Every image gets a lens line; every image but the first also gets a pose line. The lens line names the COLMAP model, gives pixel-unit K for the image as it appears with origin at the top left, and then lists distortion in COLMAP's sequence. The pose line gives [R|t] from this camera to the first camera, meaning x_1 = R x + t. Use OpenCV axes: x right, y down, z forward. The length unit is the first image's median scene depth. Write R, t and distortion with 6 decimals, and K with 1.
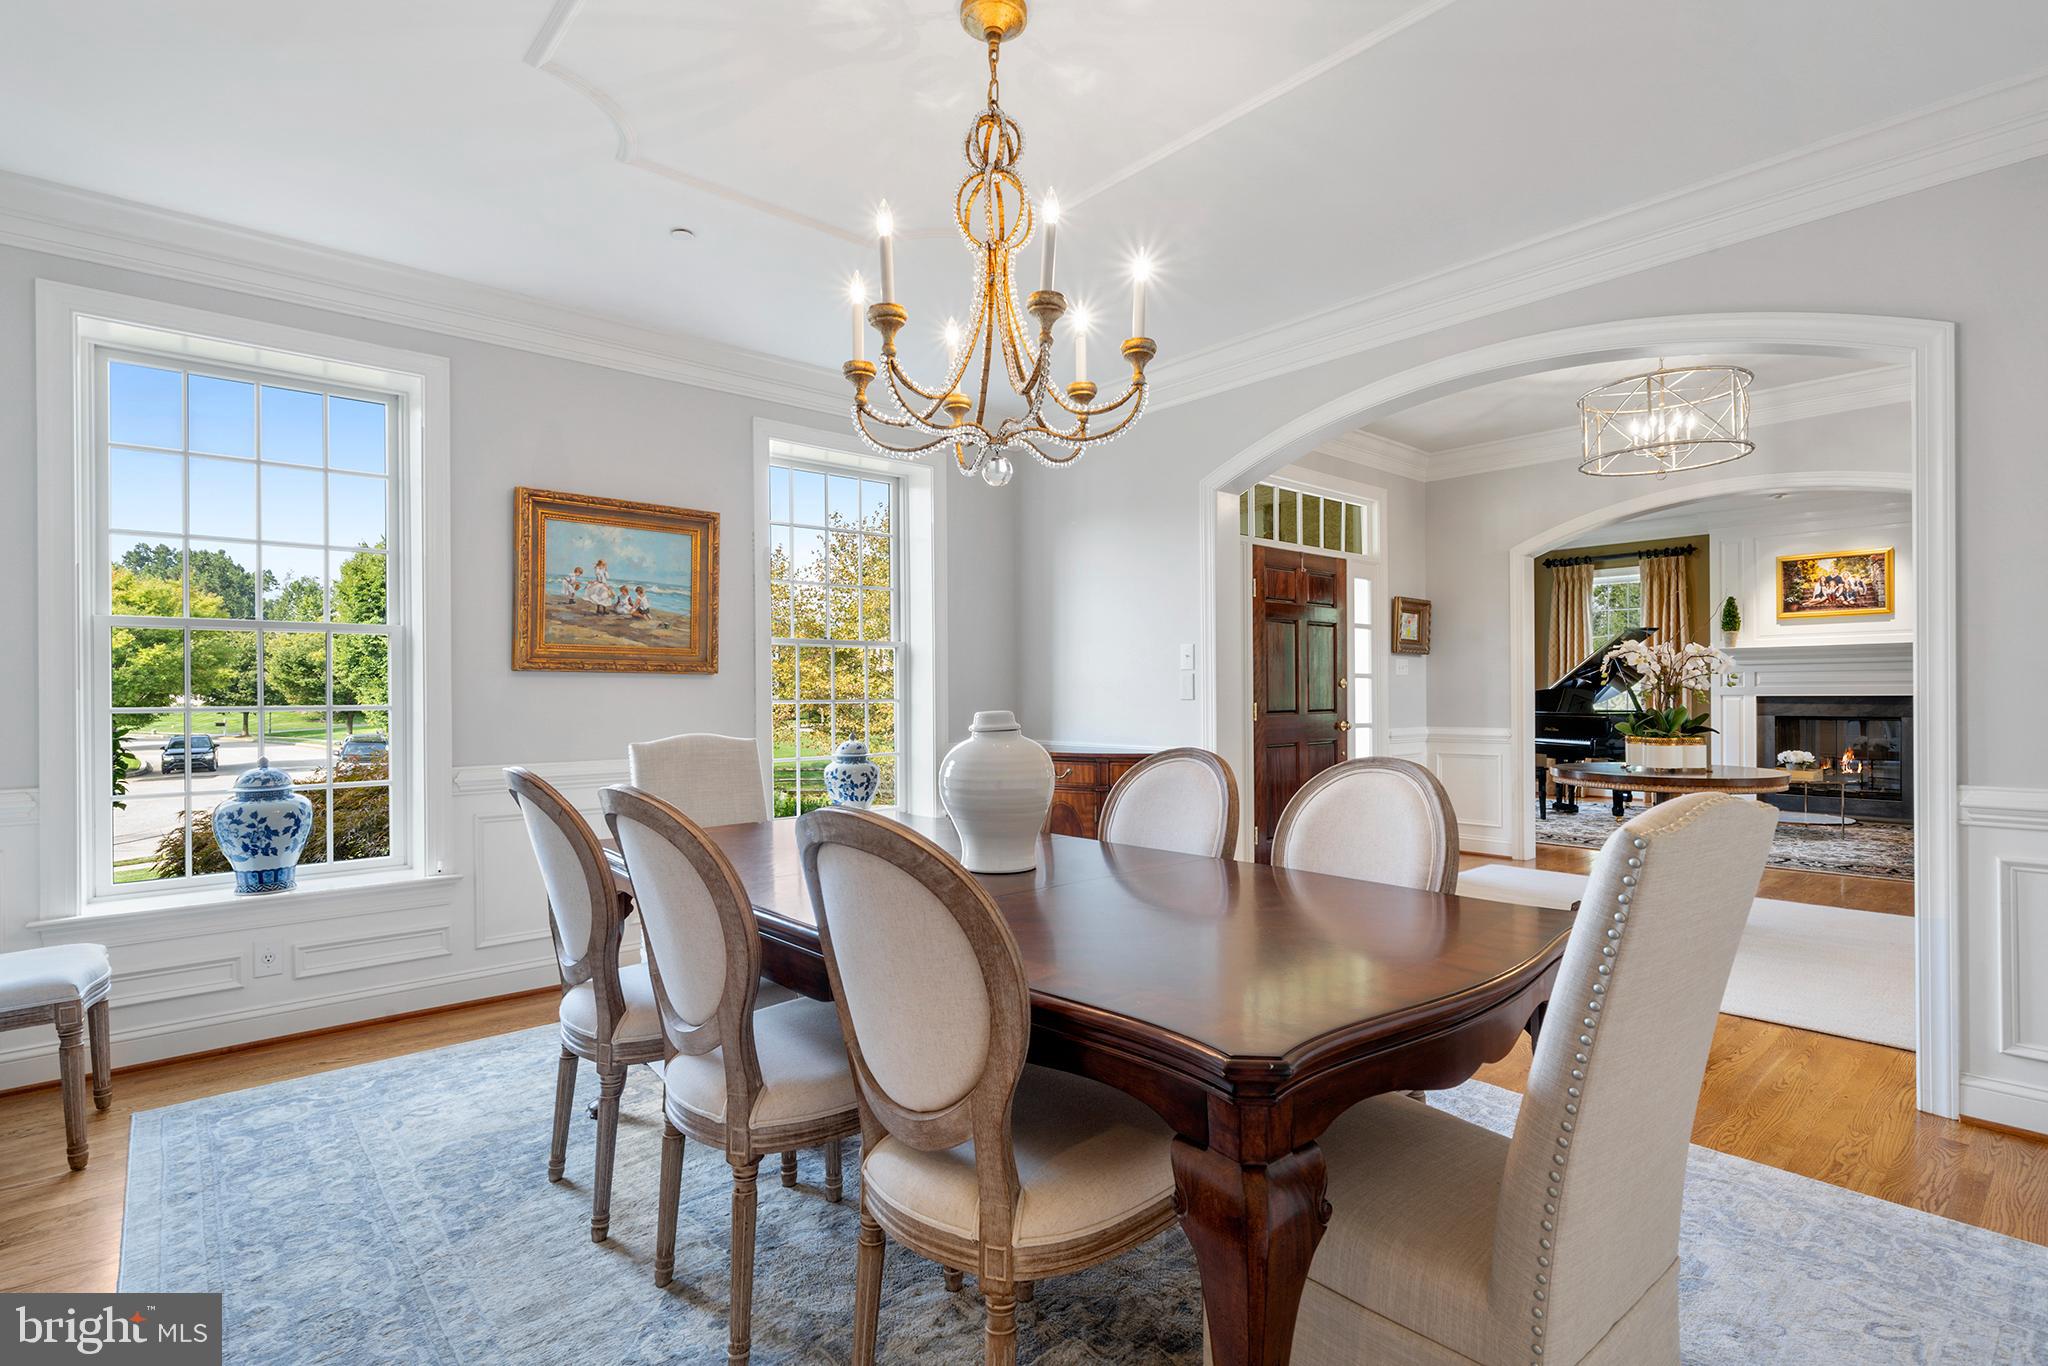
lens RADIAL K [[982.7, 0, 1022.4], [0, 982.7, 691.4], [0, 0, 1]] dist [-0.000051, -0.000273]
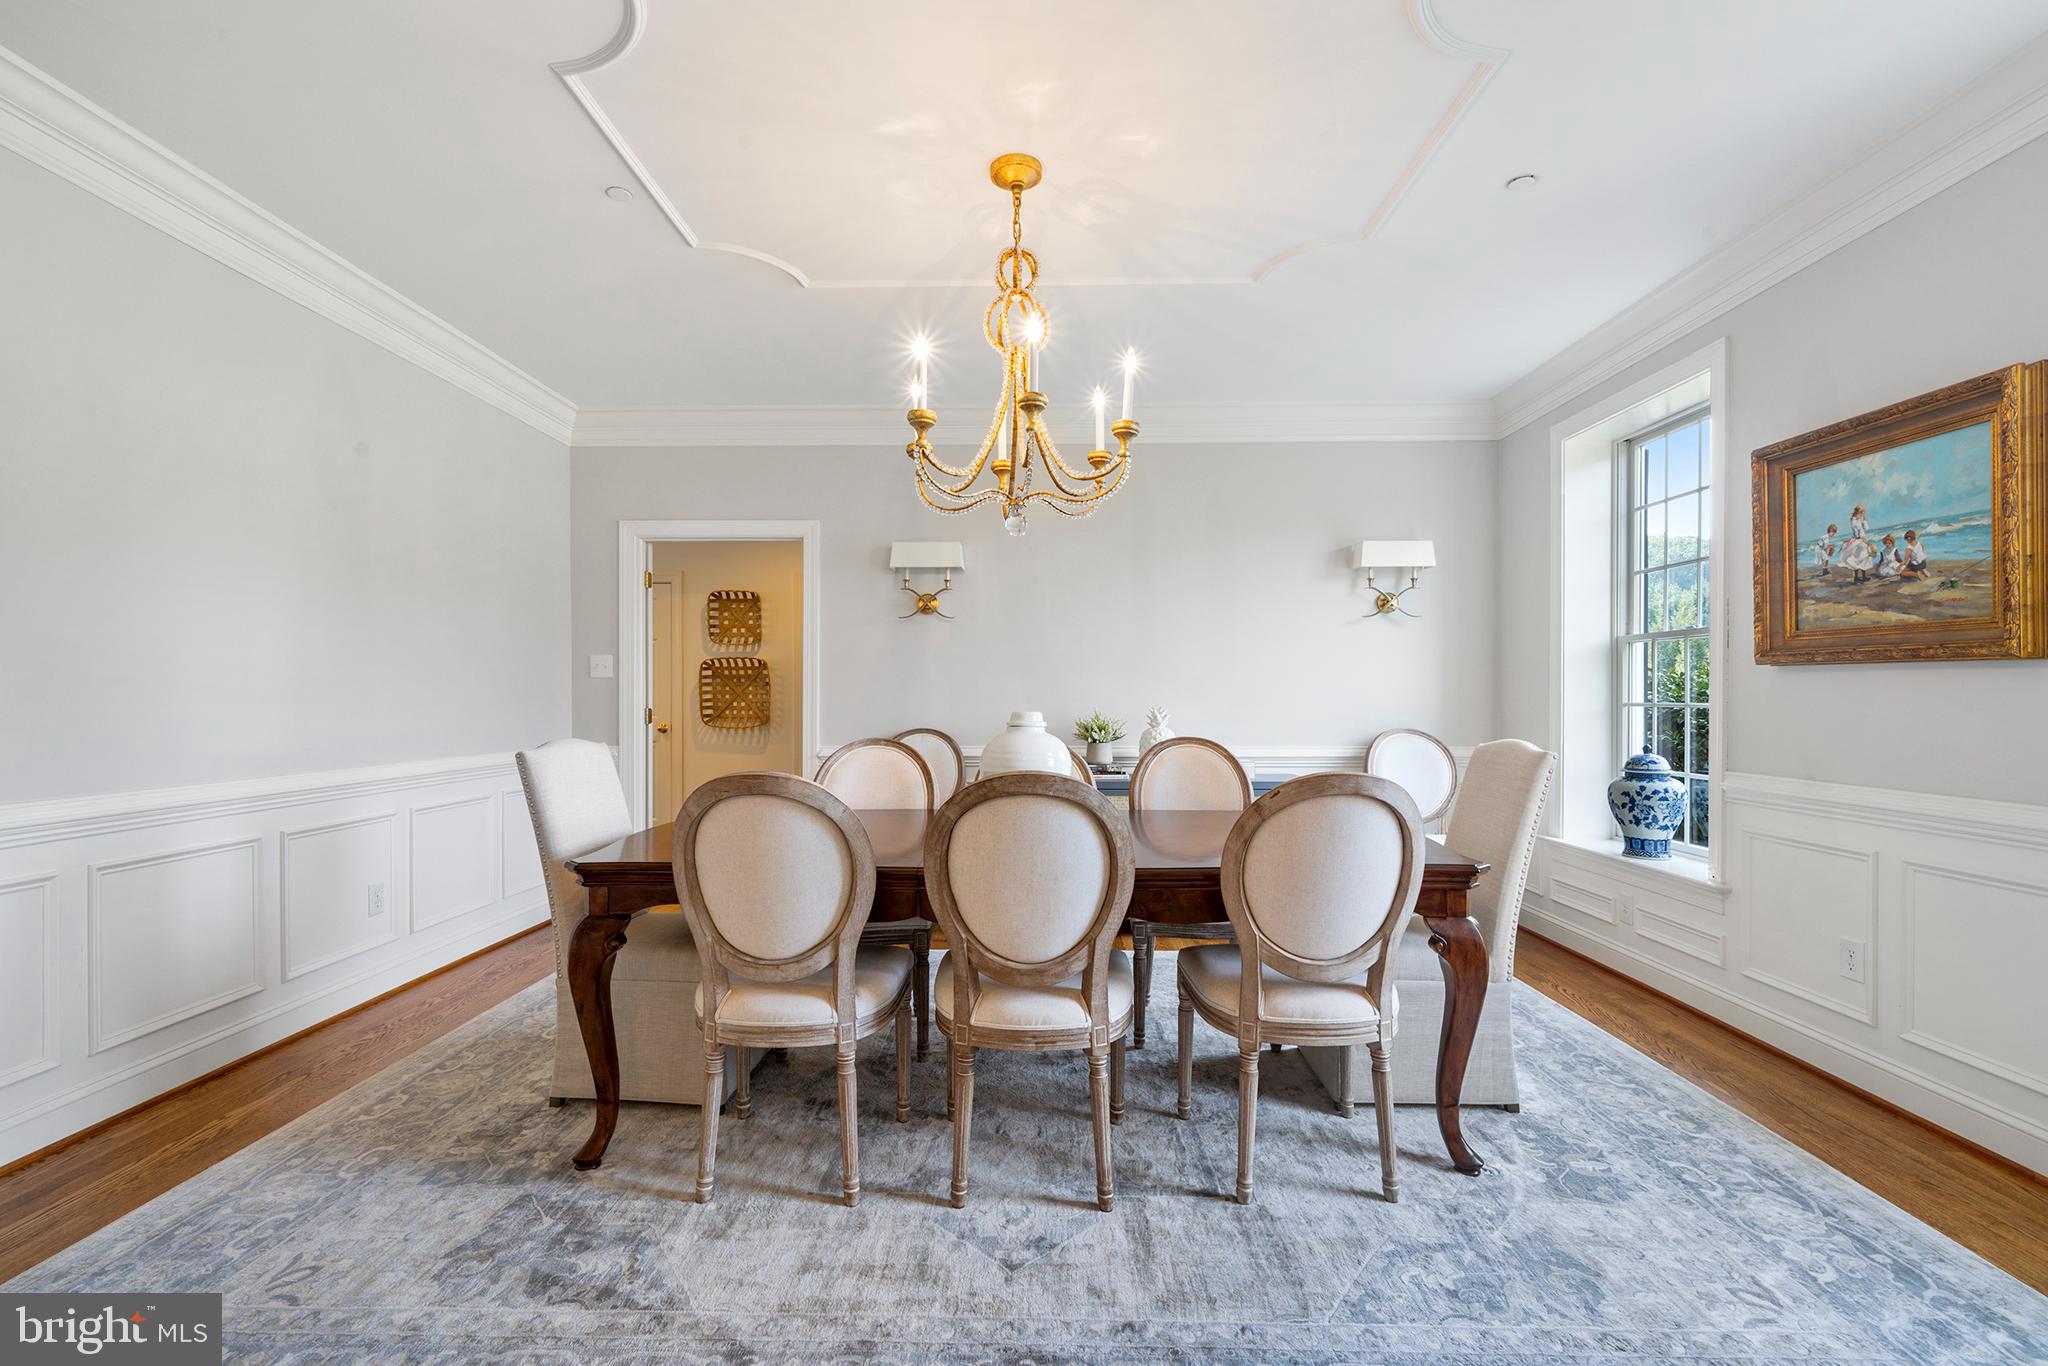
lens RADIAL K [[910.5, 0, 1016.1], [0, 910.5, 695.4], [0, 0, 1]] dist [0.001238, 0.000145]
pose [[-0.675752, 0.003392, -0.737121, 0.474340], [0.001857, 0.999994, 0.002899, 0.000820], [0.737127, 0.000590, -0.675754, 0.992227]]
